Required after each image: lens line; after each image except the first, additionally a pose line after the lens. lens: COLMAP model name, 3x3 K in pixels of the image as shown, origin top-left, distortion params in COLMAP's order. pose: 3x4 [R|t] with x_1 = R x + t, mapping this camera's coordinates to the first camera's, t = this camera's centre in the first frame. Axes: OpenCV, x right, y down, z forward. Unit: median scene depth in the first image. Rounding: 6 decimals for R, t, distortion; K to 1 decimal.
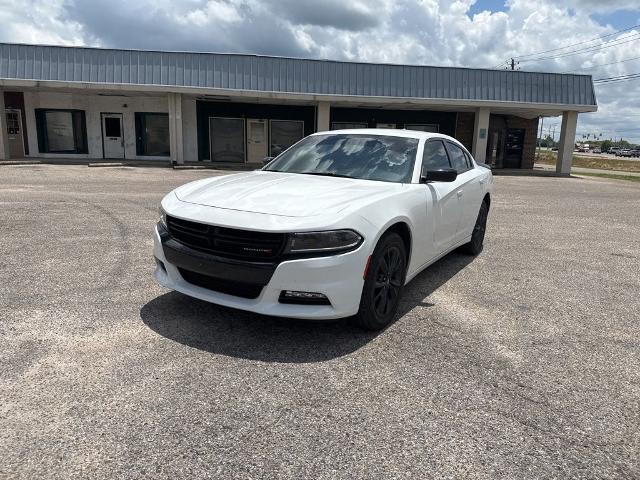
lens RADIAL K [[452.3, 0, 316.8], [0, 452.3, 232.2], [0, 0, 1]] dist [0.026484, -0.039956]
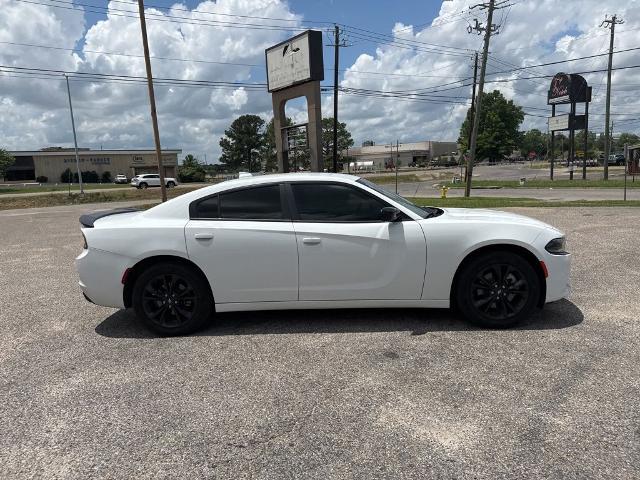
lens RADIAL K [[452.3, 0, 317.6], [0, 452.3, 240.4], [0, 0, 1]] dist [0.026484, -0.039956]
pose [[-0.491278, -0.145900, 0.858696, -0.174567], [0.182925, 0.946601, 0.265491, -0.081395], [-0.851578, 0.287507, -0.438355, 0.342593]]
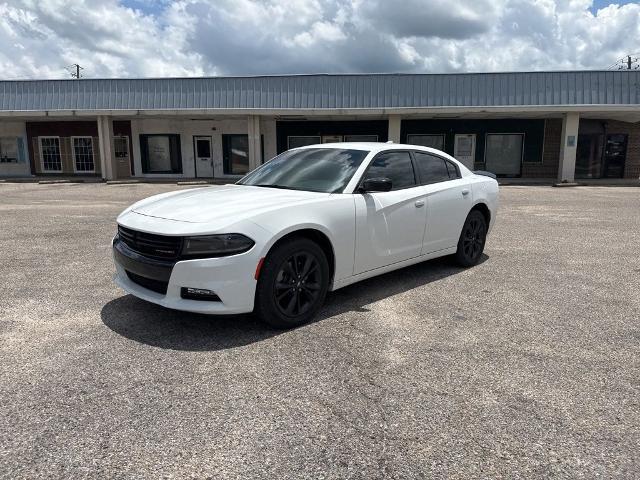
lens RADIAL K [[452.3, 0, 317.7], [0, 452.3, 237.8], [0, 0, 1]] dist [0.026484, -0.039956]
pose [[0.975611, 0.007072, -0.219392, 0.067565], [-0.011306, 0.999773, -0.018049, 0.002518], [0.219214, 0.020089, 0.975470, -0.007210]]
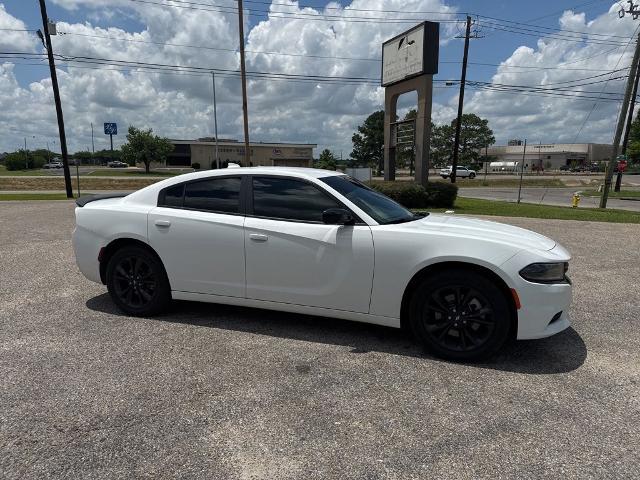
lens RADIAL K [[452.3, 0, 317.2], [0, 452.3, 241.0], [0, 0, 1]] dist [0.026484, -0.039956]
pose [[-0.212529, -0.188247, 0.958851, -0.190180], [0.162936, 0.960703, 0.224725, -0.066587], [-0.963475, 0.203992, -0.173505, 0.269033]]
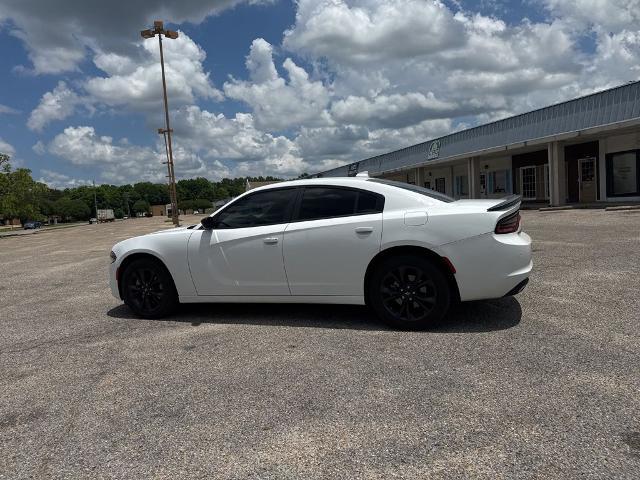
lens RADIAL K [[452.3, 0, 315.3], [0, 452.3, 246.4], [0, 0, 1]] dist [0.026484, -0.039956]
pose [[0.173678, 0.047179, -0.983672, 0.285082], [-0.107446, 0.993797, 0.028694, -0.024366], [0.978924, 0.100708, 0.177670, 0.198365]]
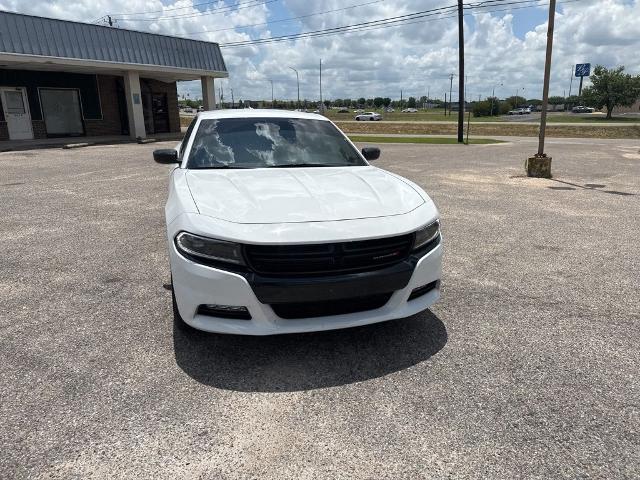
lens RADIAL K [[452.3, 0, 316.8], [0, 452.3, 231.5], [0, 0, 1]] dist [0.026484, -0.039956]
pose [[0.674470, -0.220688, 0.704547, -0.119133], [0.162853, 0.975246, 0.149579, -0.023744], [-0.720117, 0.013851, 0.693714, 0.059759]]
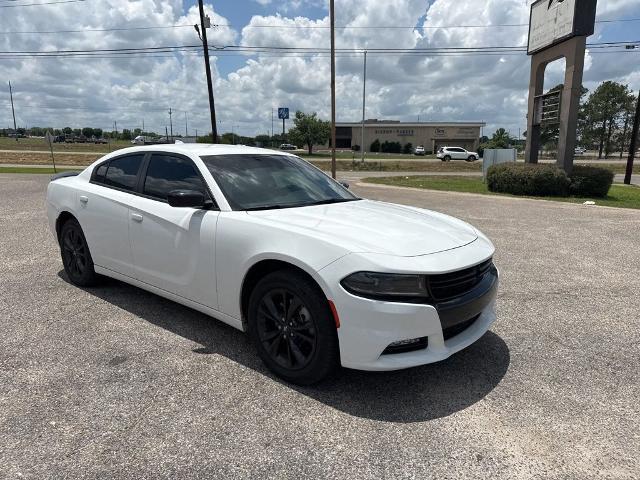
lens RADIAL K [[452.3, 0, 318.6], [0, 452.3, 241.6], [0, 0, 1]] dist [0.026484, -0.039956]
pose [[0.148167, -0.229400, 0.961989, -0.170534], [0.173042, 0.963733, 0.203164, -0.045161], [-0.973706, 0.136362, 0.182489, 0.159269]]
